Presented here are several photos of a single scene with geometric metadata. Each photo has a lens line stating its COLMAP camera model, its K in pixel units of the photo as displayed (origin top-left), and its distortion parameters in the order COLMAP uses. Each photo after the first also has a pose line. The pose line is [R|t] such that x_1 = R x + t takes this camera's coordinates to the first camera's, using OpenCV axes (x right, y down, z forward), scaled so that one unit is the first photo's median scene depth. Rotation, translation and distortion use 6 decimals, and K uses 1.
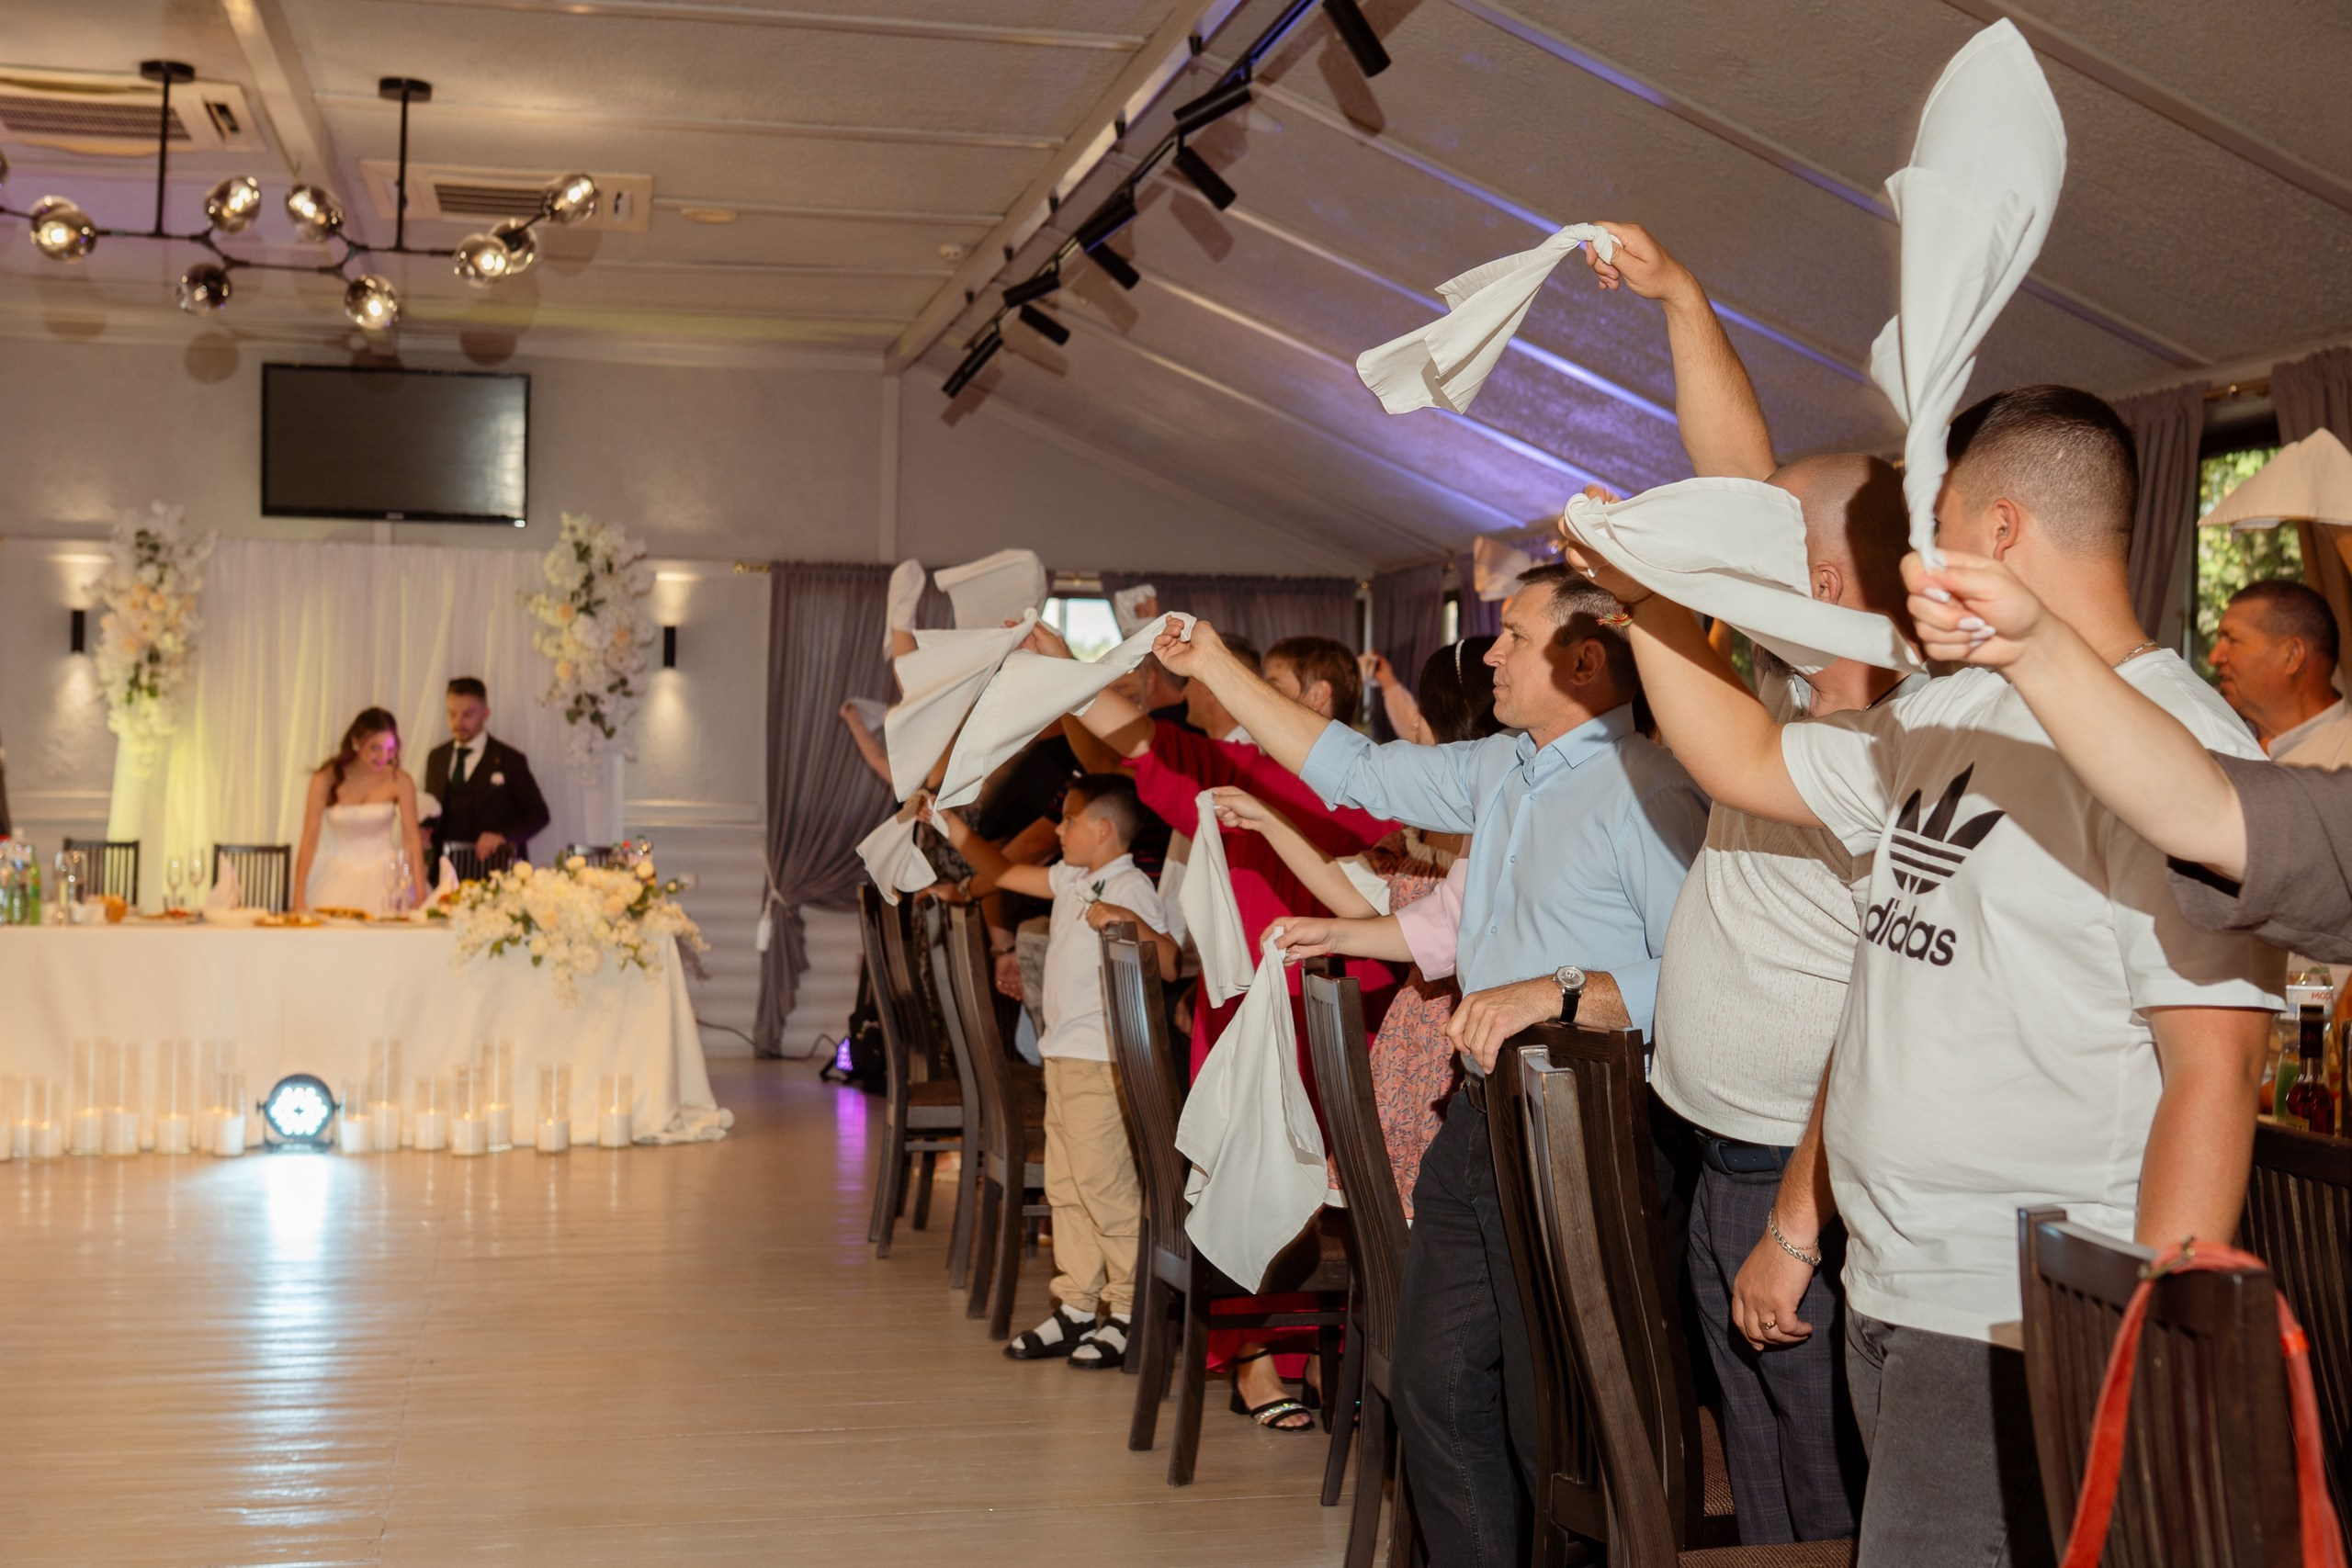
lens RADIAL K [[2596.7, 0, 1171.1], [0, 2596.7, 707.1], [0, 0, 1]] dist [-0.051339, 0.024856]
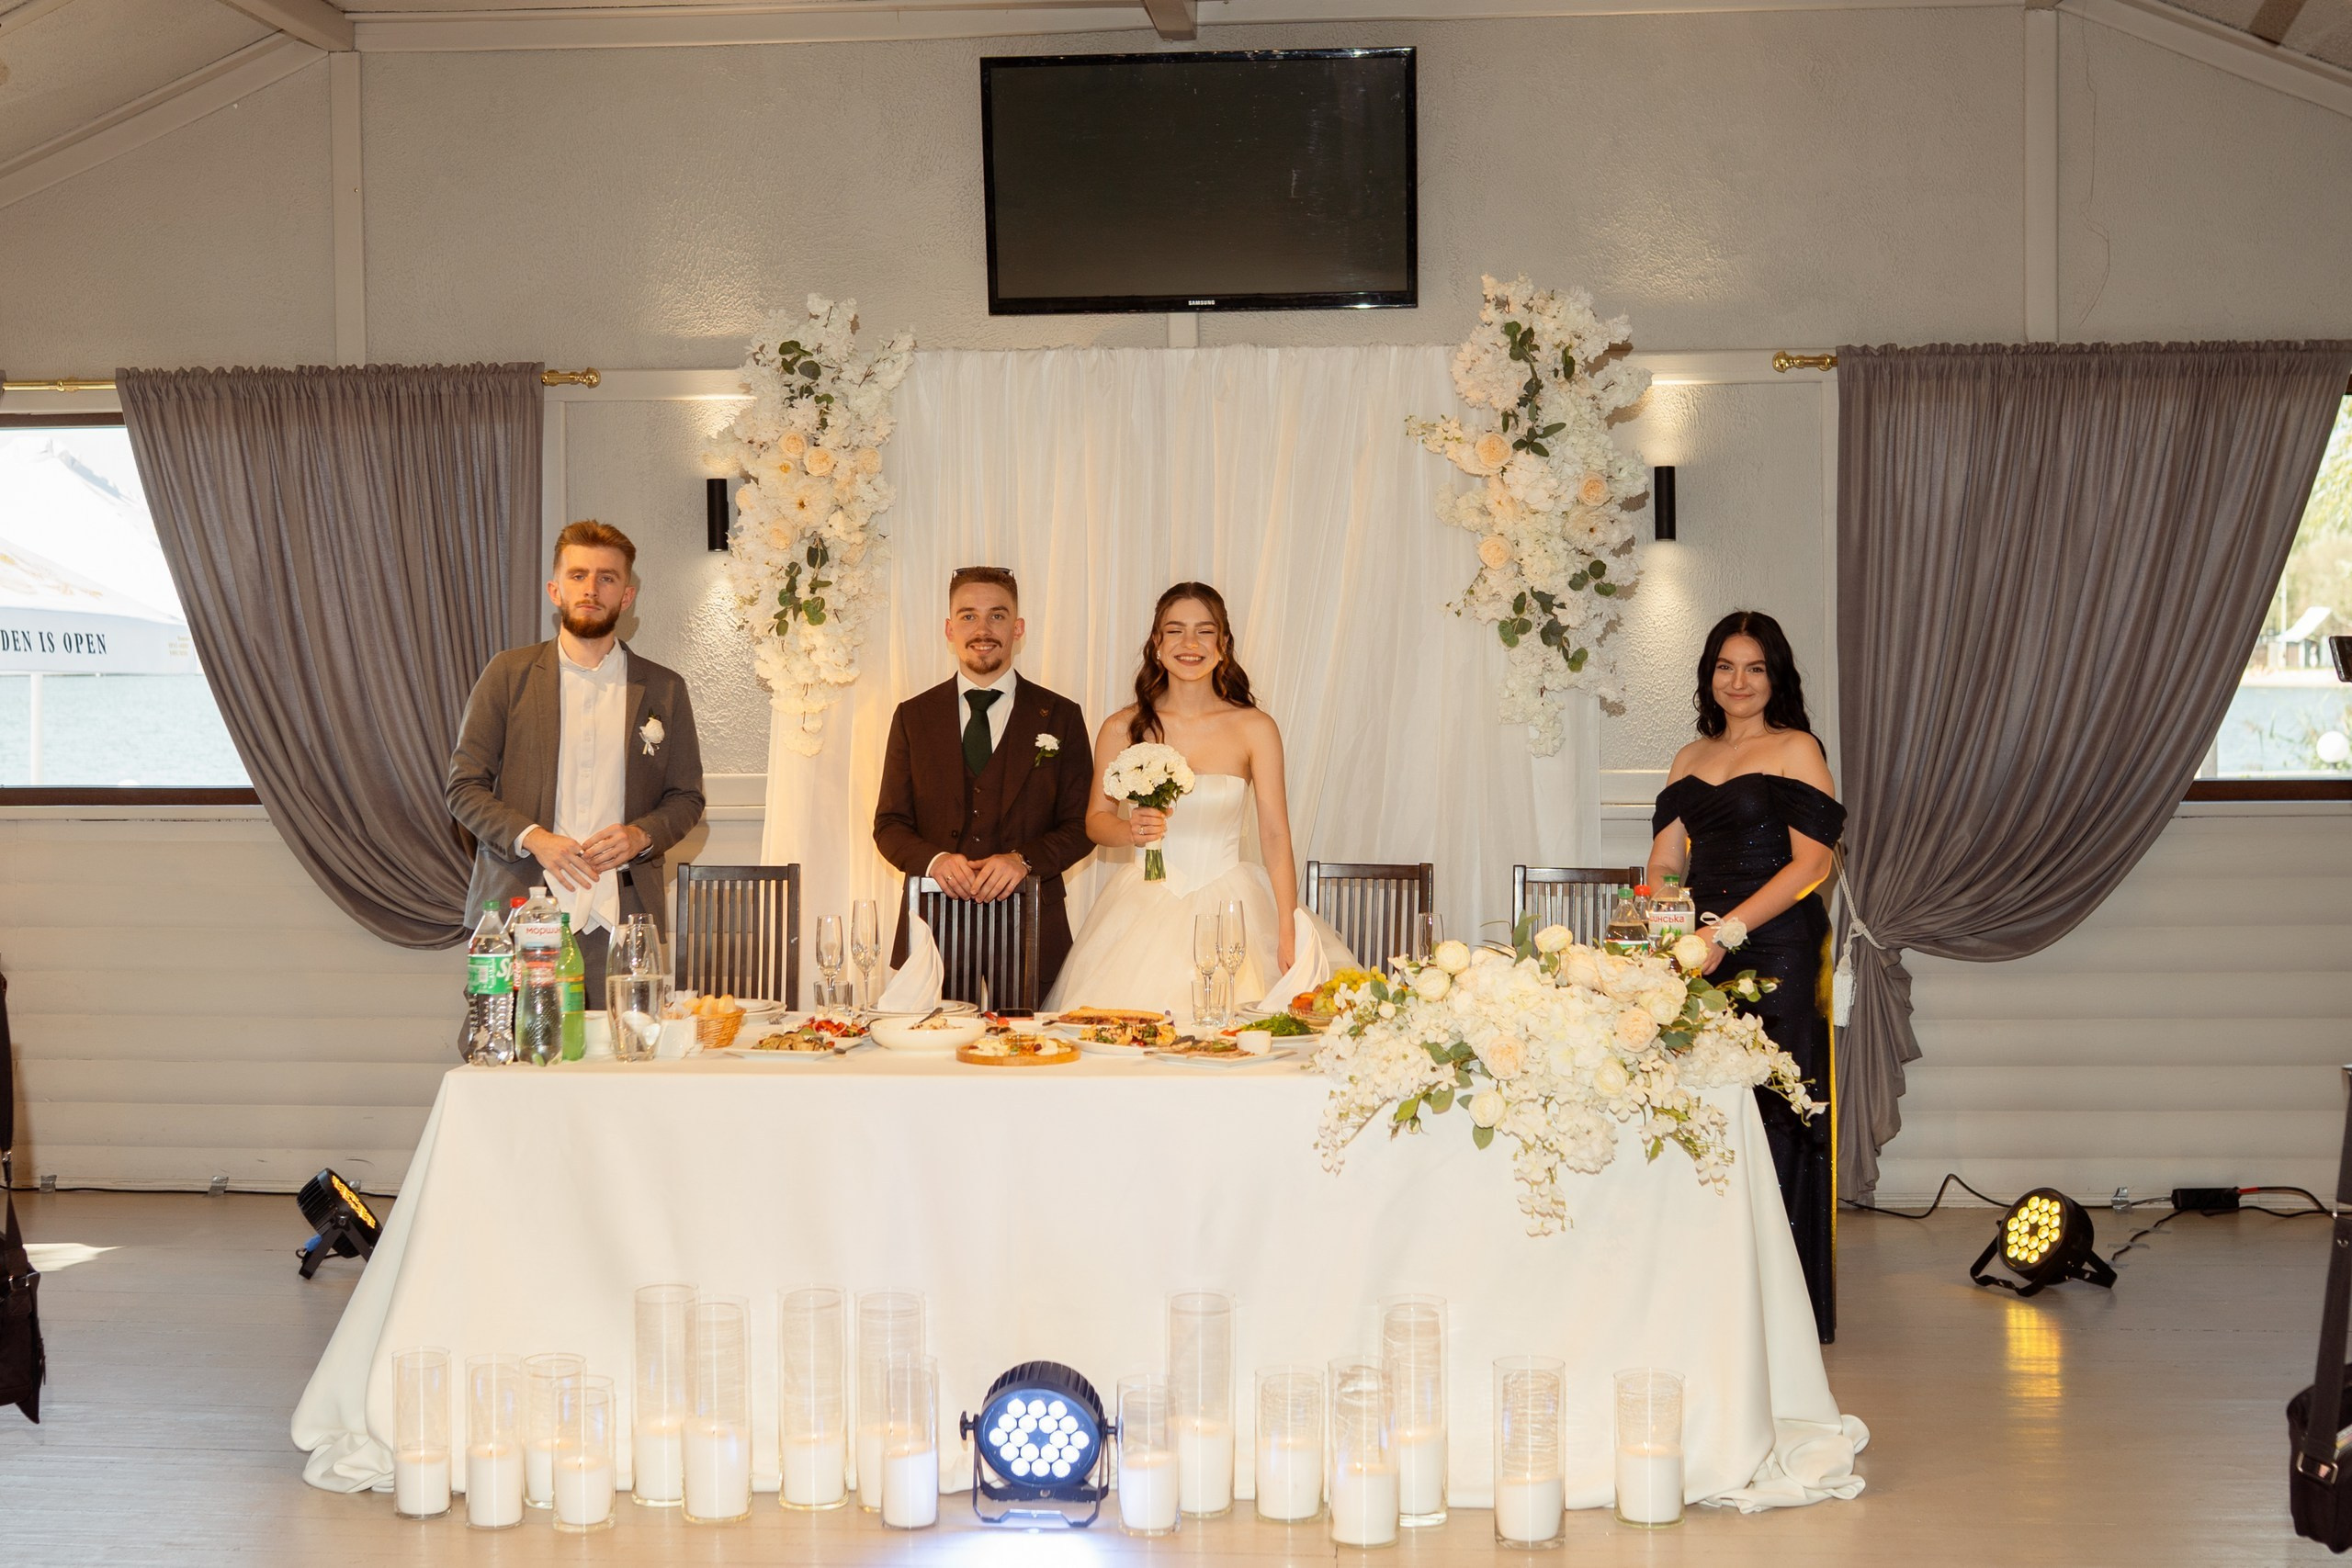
lens RADIAL K [[2596.7, 0, 1171.1], [0, 2596.7, 707.1], [0, 0, 1]] dist [-0.051339, 0.024856]
pose [[0.948450, -0.014101, -0.316612, -0.126376], [0.031760, 0.998210, 0.050683, -0.011779], [0.315330, -0.058126, 0.947200, 0.451927]]
